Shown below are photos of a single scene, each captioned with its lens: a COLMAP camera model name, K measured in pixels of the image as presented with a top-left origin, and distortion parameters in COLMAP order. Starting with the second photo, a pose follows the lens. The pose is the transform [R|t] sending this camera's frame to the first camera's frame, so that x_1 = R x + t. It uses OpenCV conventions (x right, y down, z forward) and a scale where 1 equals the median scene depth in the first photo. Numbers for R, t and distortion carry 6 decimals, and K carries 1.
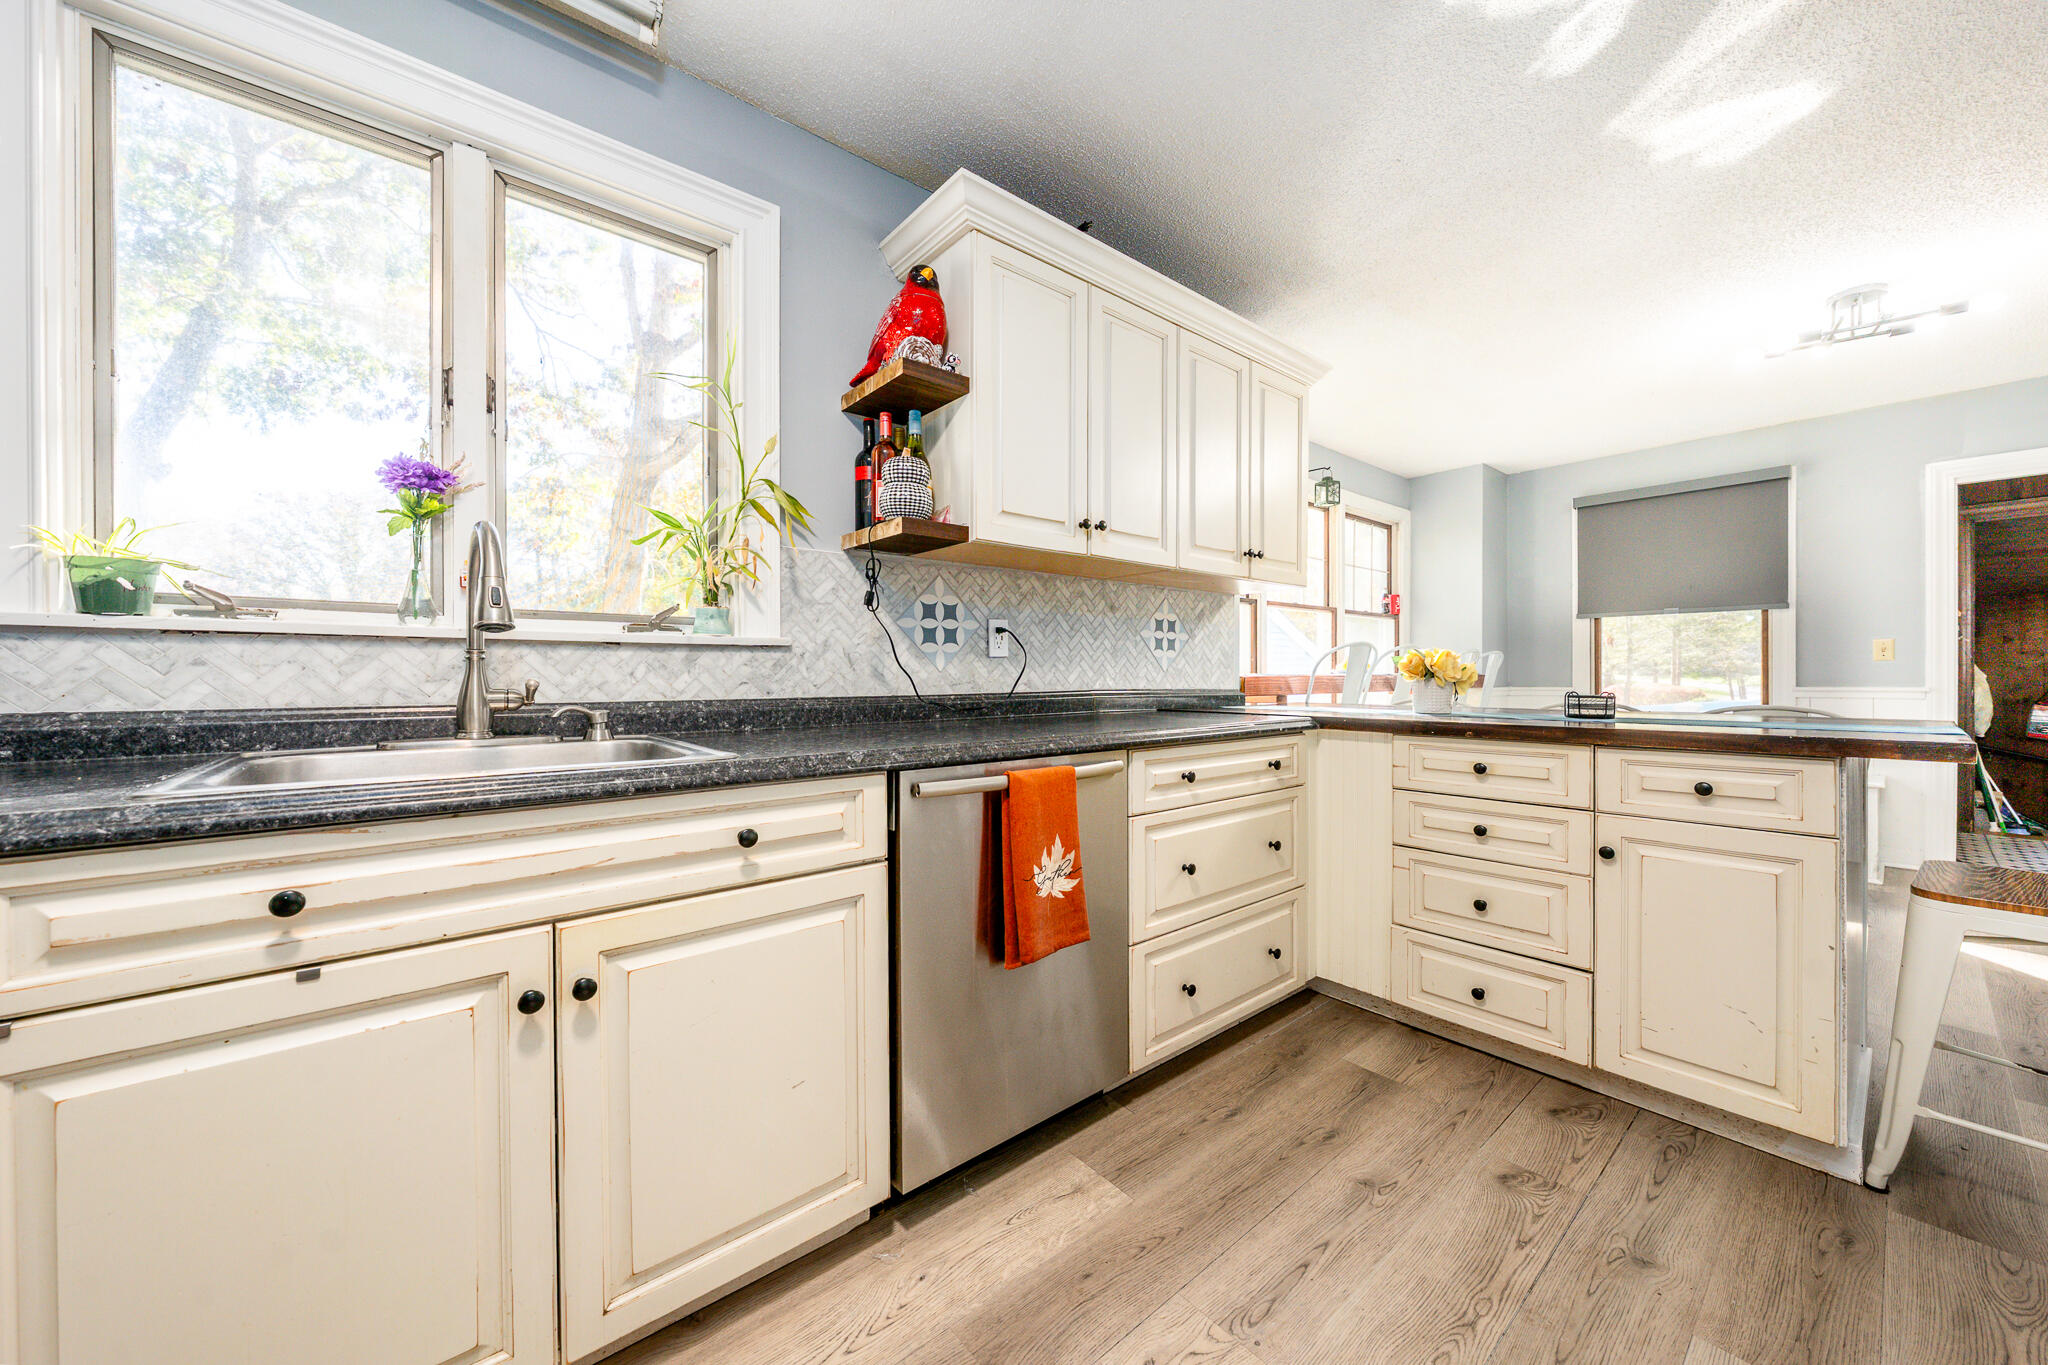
lens RADIAL K [[721.1, 0, 998.6], [0, 721.1, 680.9], [0, 0, 1]] dist [-0.000828, -0.000067]
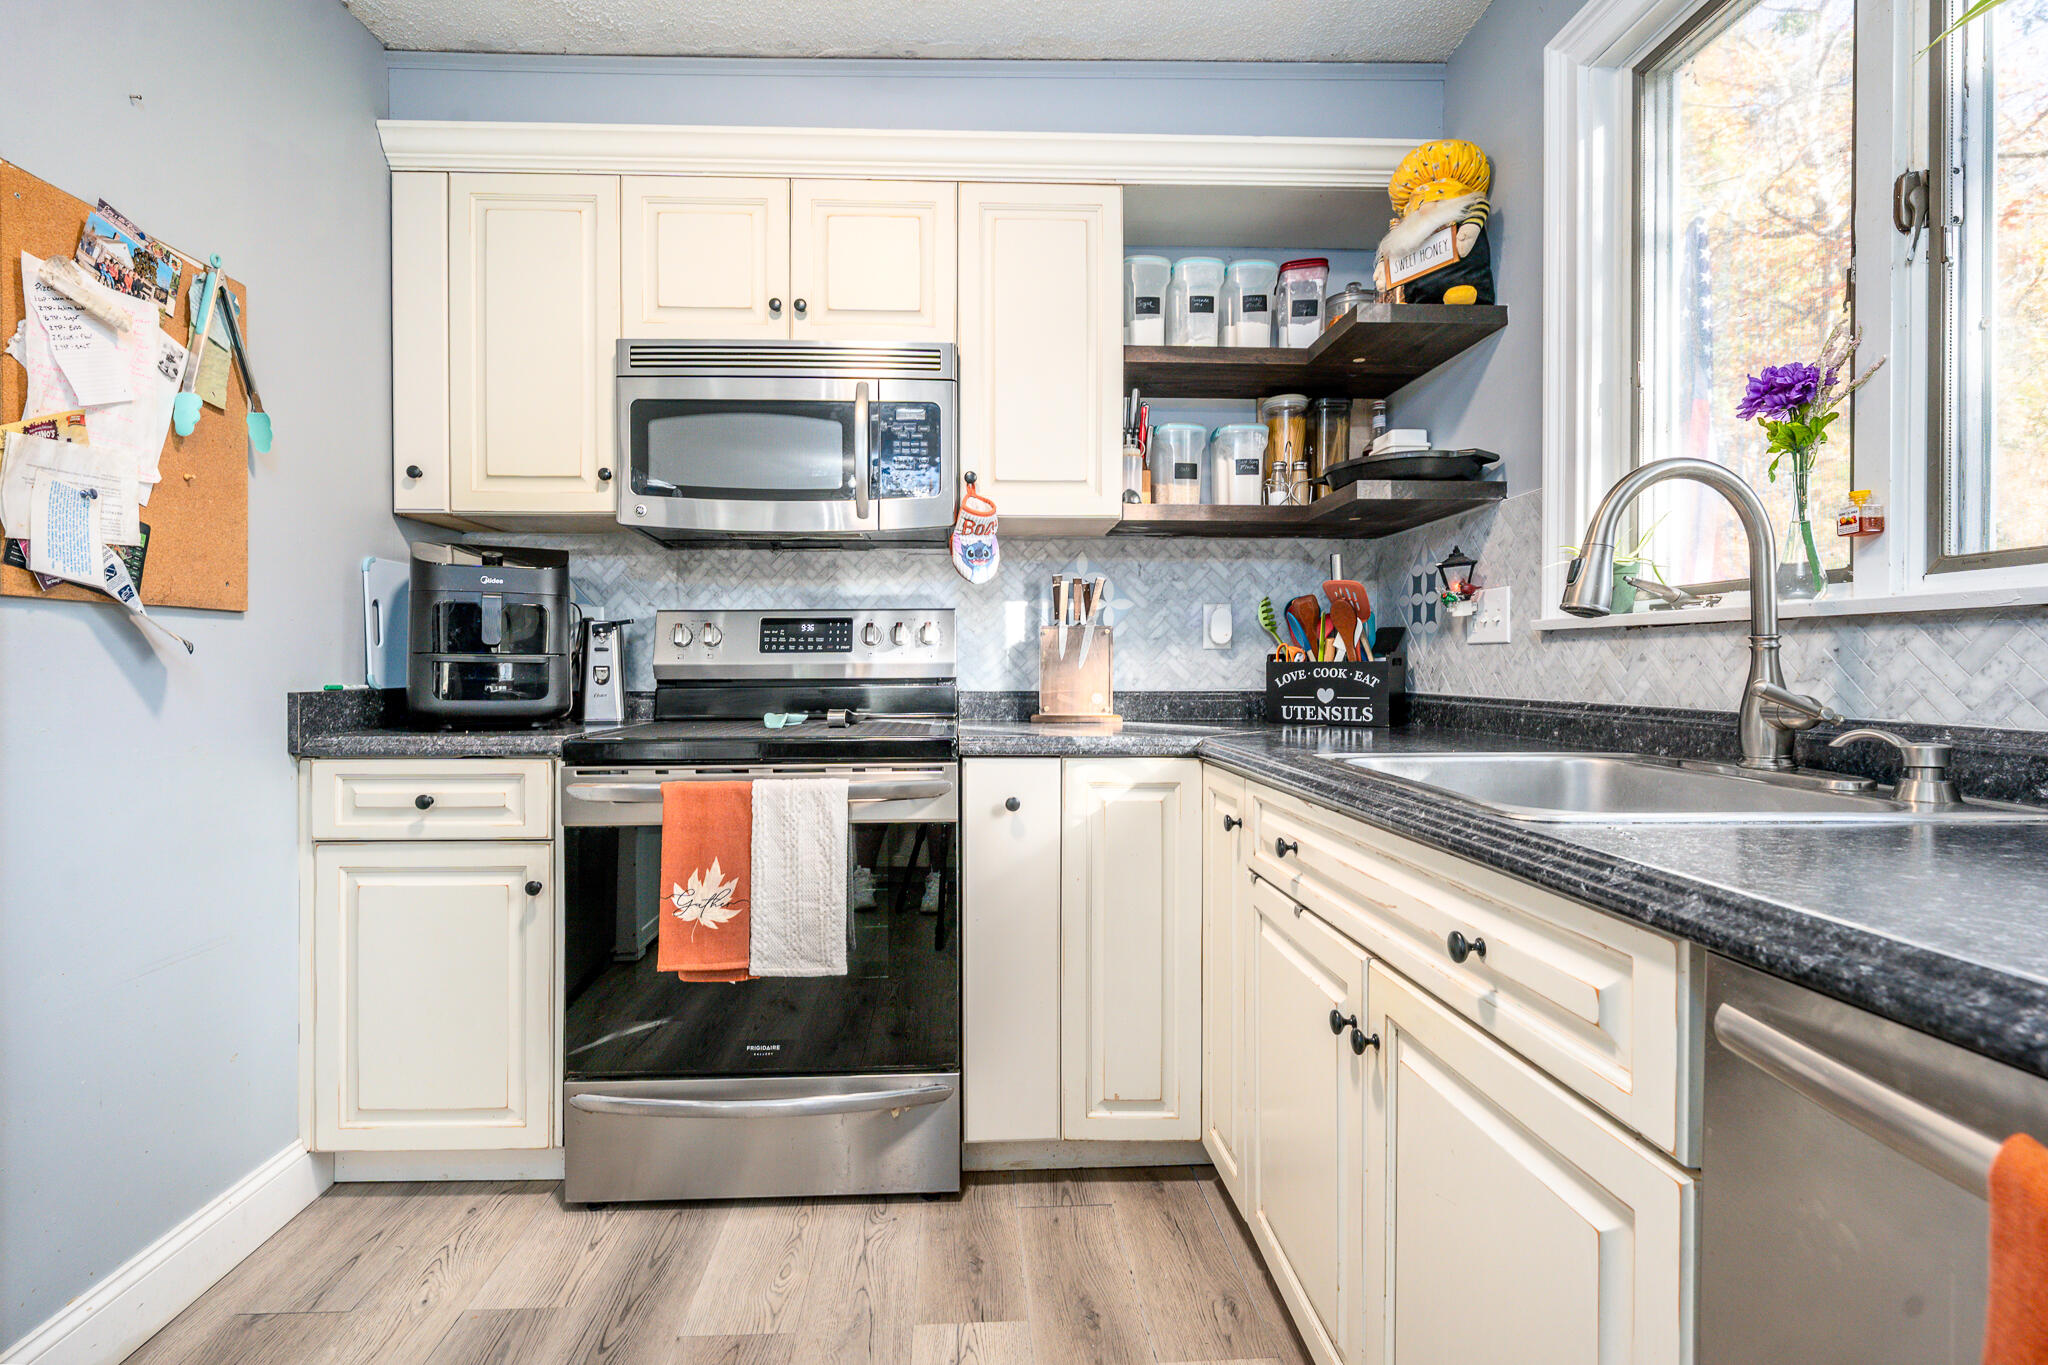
lens RADIAL K [[986.0, 0, 975.2], [0, 986.0, 672.3], [0, 0, 1]] dist [0.000662, -0.000734]
pose [[-0.606436, 0.006682, -0.795104, 0.325227], [-0.005556, 0.999905, 0.012641, -0.011455], [0.795113, 0.012084, -0.606341, 0.693470]]
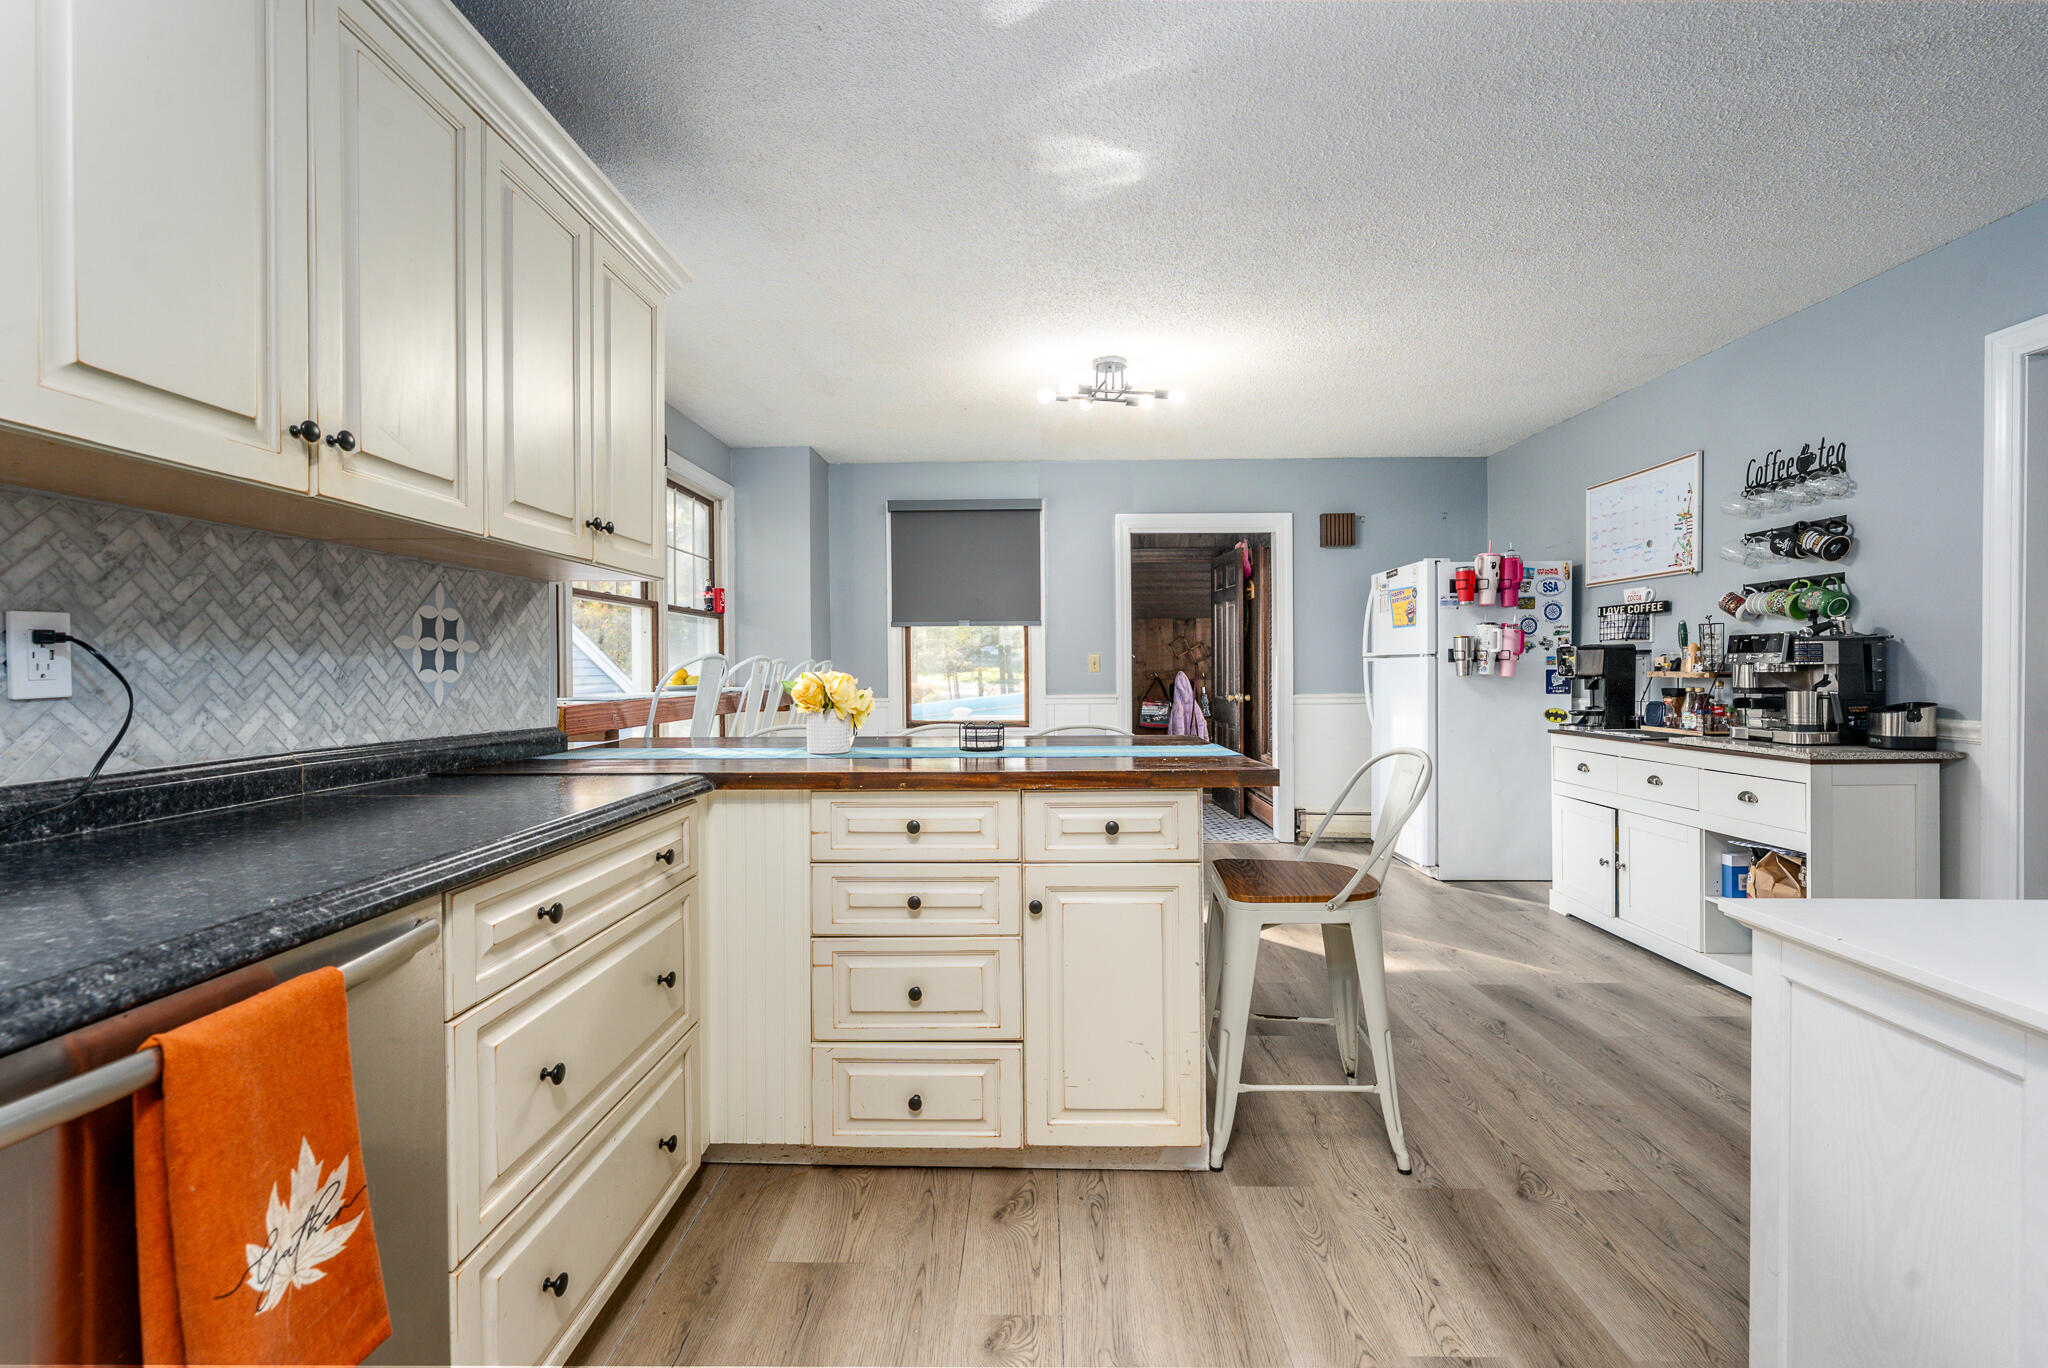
lens RADIAL K [[908.7, 0, 1005.7], [0, 908.7, 677.4], [0, 0, 1]] dist [-0.002897, -0.000185]
pose [[0.648814, -0.008675, 0.760898, -0.044677], [0.010673, 0.999940, 0.002300, -0.048085], [-0.760872, 0.006628, 0.648868, 0.248056]]
